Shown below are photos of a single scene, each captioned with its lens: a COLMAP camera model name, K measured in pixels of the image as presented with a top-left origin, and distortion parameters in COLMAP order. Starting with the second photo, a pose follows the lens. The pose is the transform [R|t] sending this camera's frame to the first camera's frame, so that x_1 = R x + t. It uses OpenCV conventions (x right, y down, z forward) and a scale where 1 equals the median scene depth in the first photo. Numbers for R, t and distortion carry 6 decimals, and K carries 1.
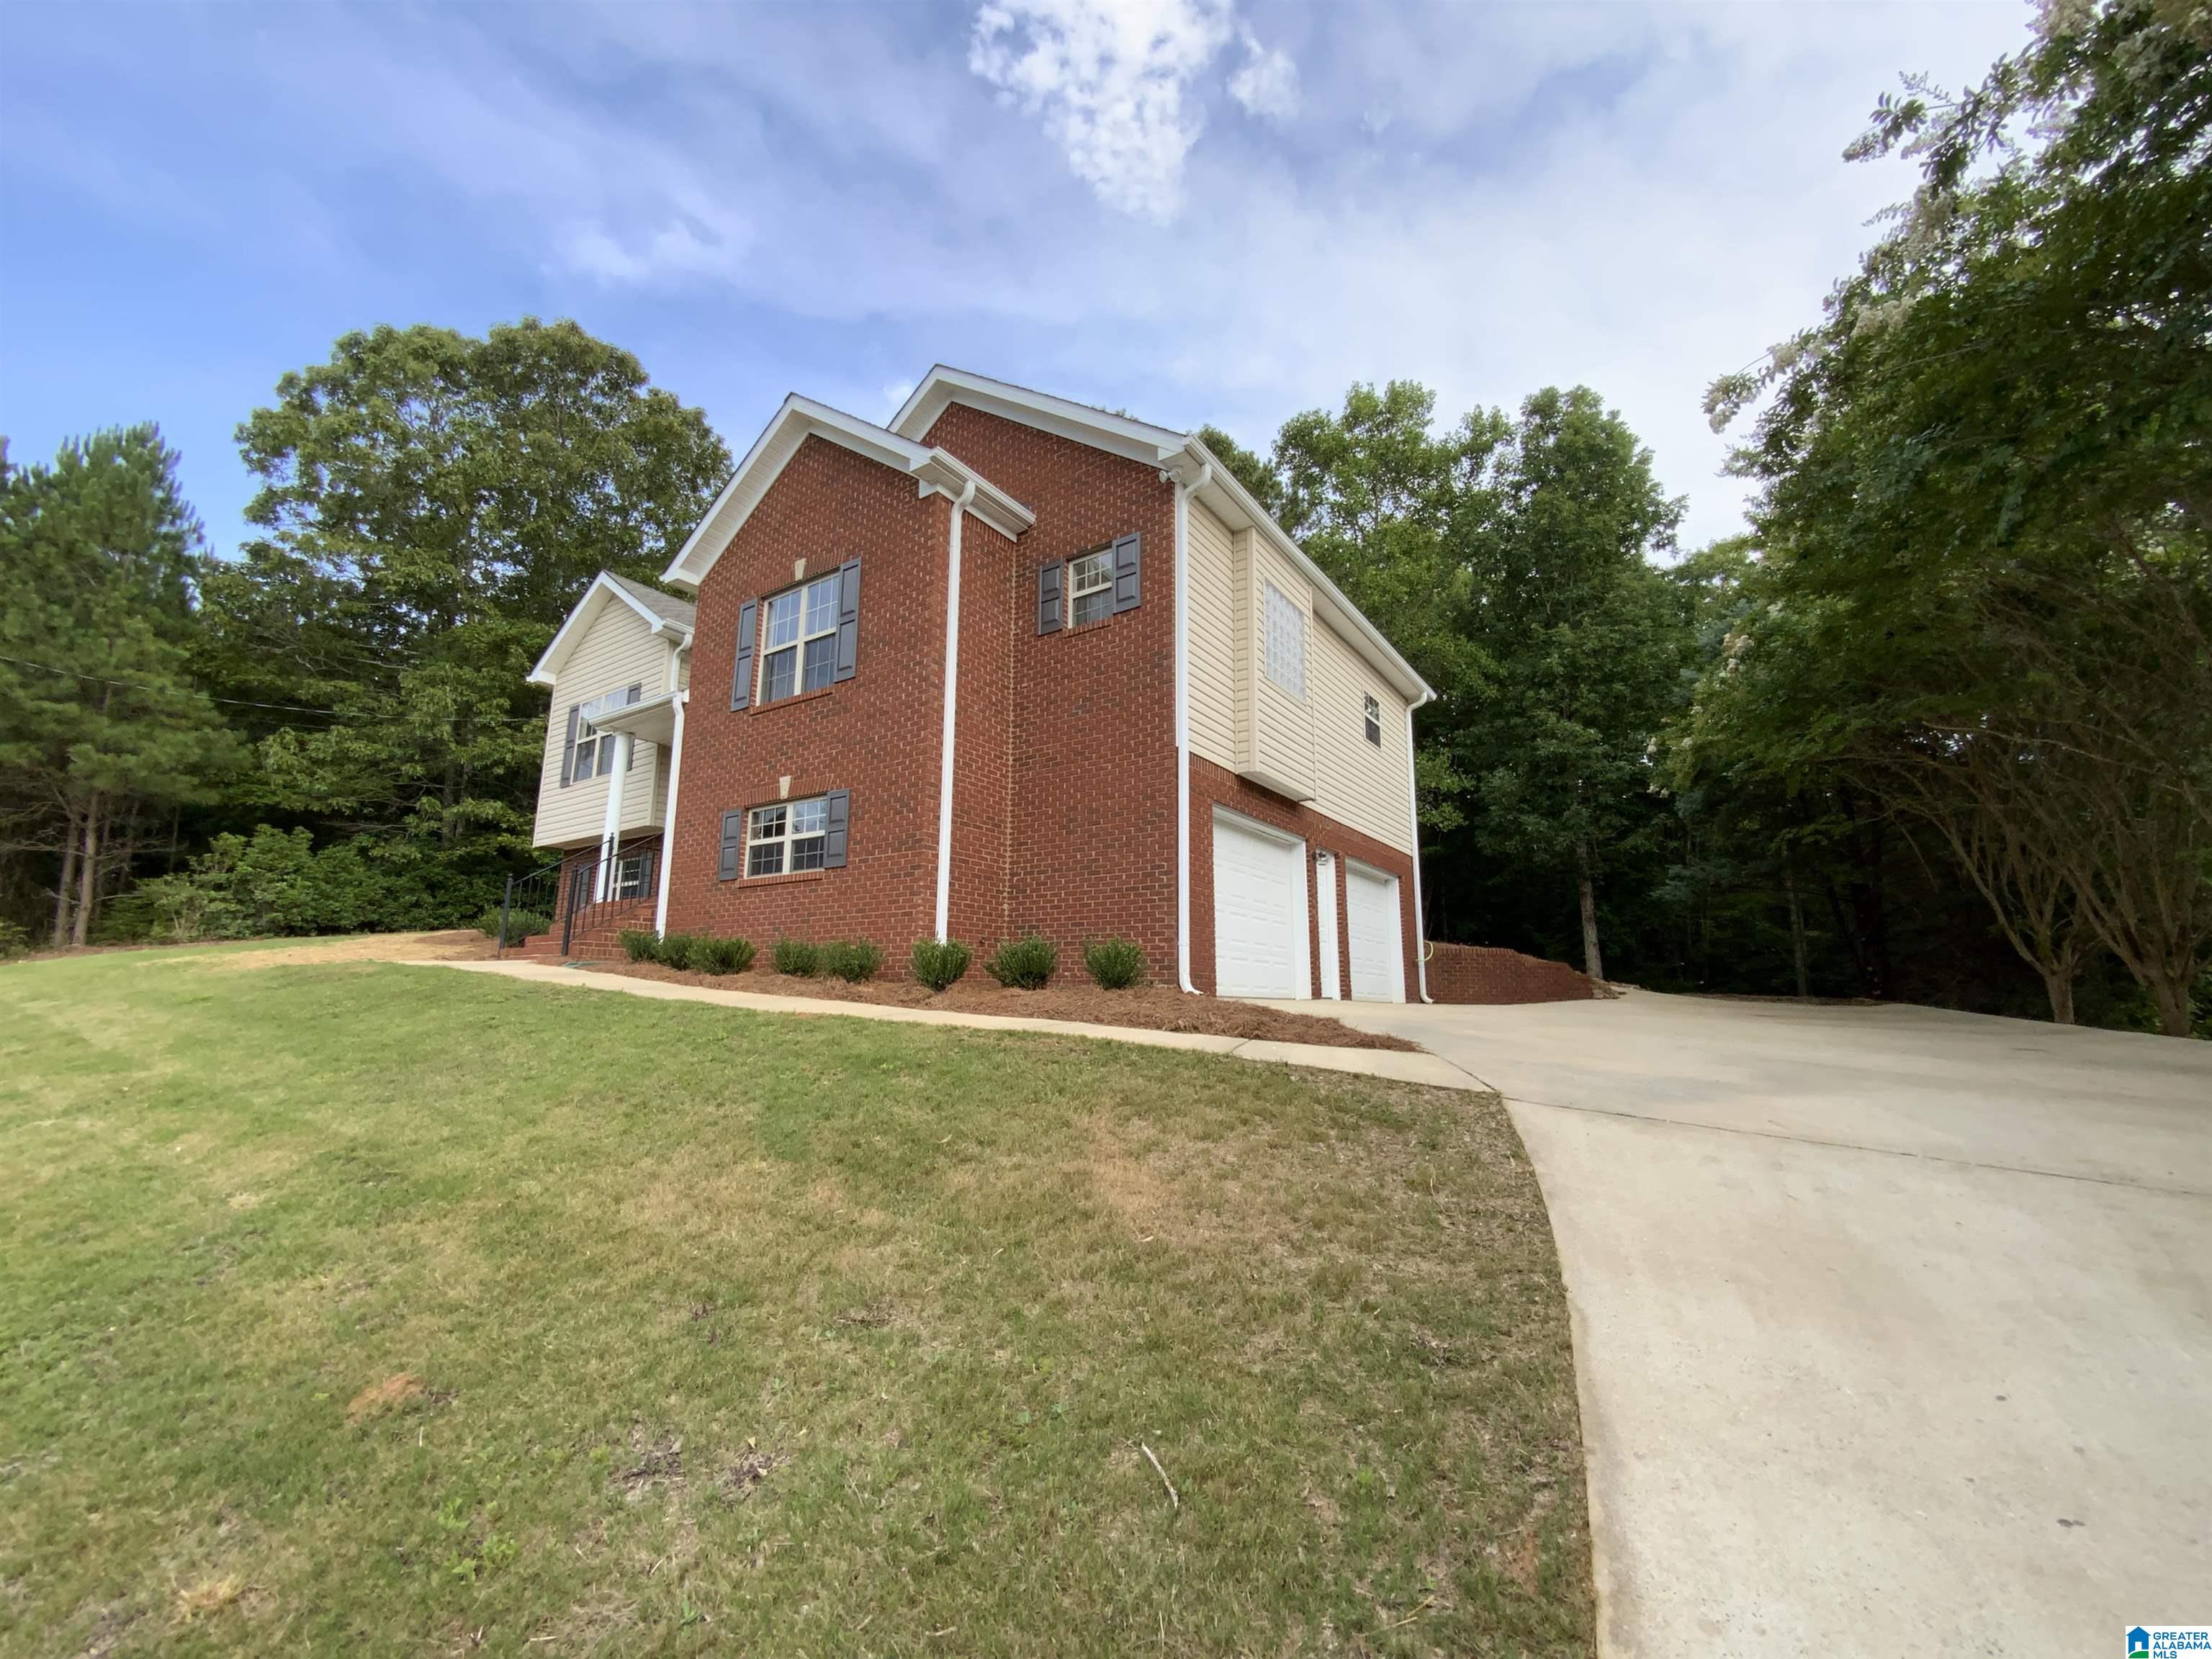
lens RADIAL K [[894.5, 0, 1116.7], [0, 894.5, 828.9], [0, 0, 1]] dist [-0.000045, -0.000161]
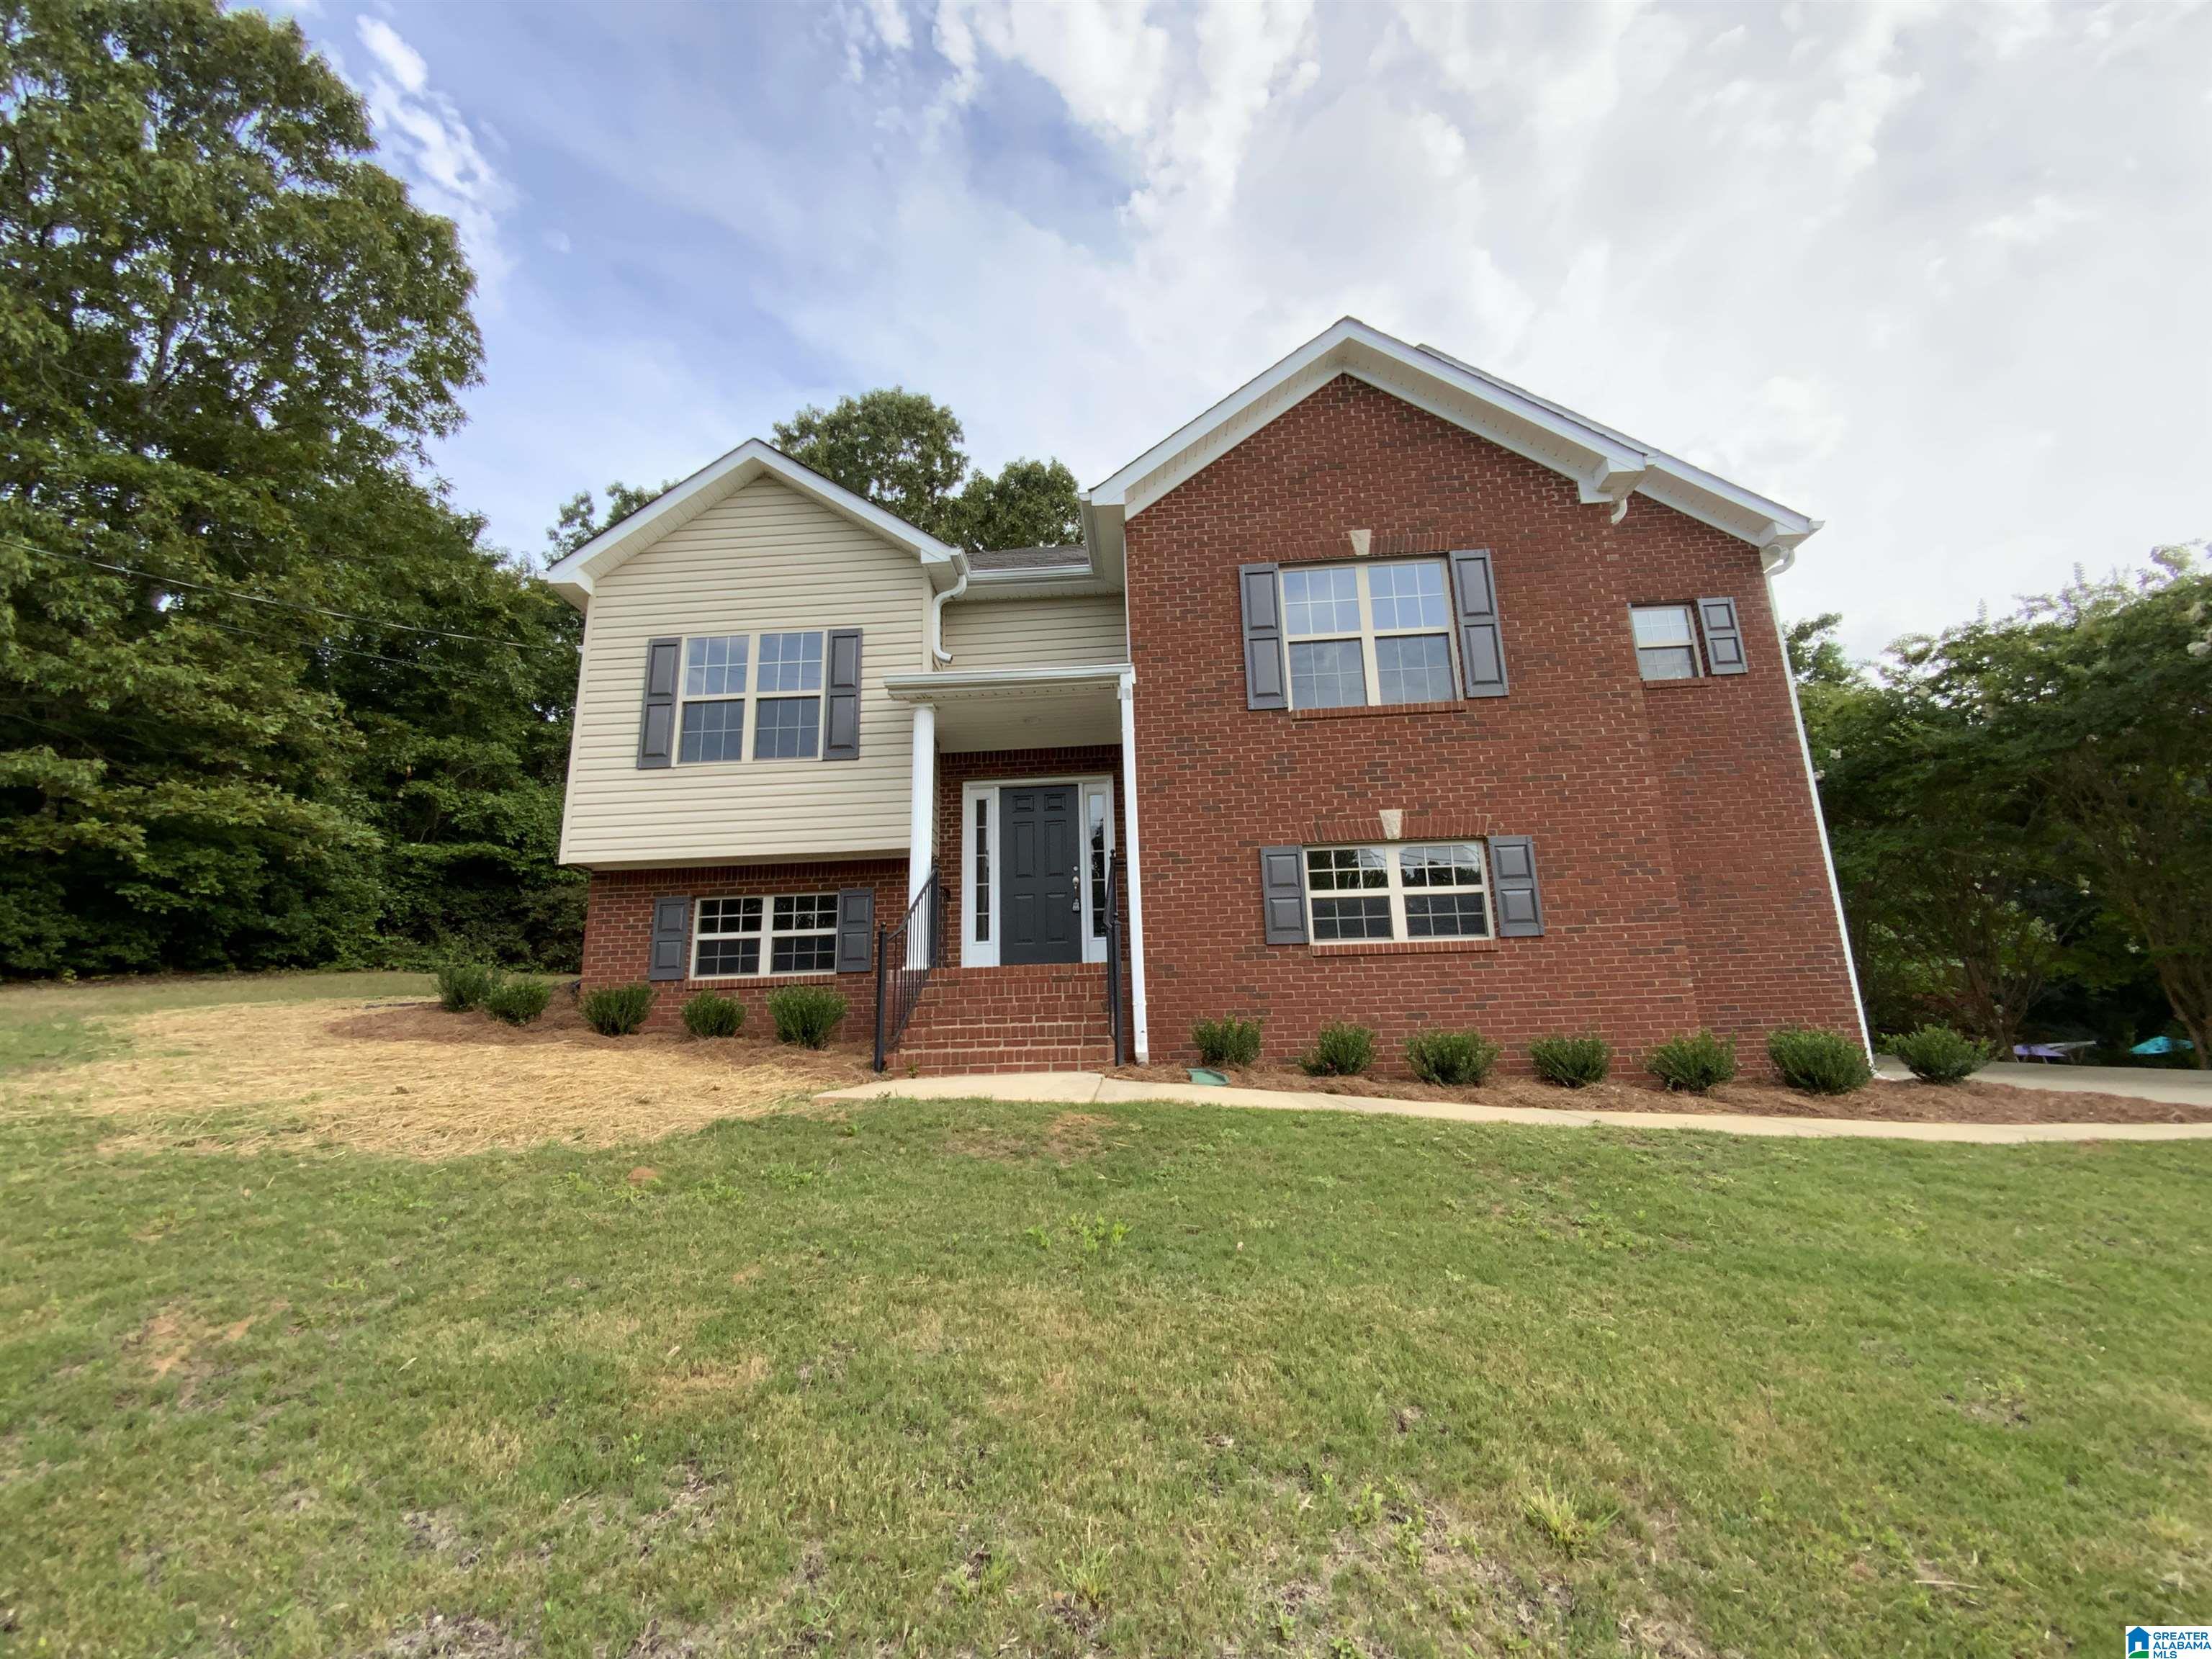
lens RADIAL K [[894.5, 0, 1116.7], [0, 894.5, 828.9], [0, 0, 1]] dist [-0.000045, -0.000161]
pose [[0.874038, 0.077194, 0.479685, -0.900548], [-0.061992, 0.996947, -0.047479, 0.007385], [-0.481886, 0.011761, 0.876155, 0.431799]]
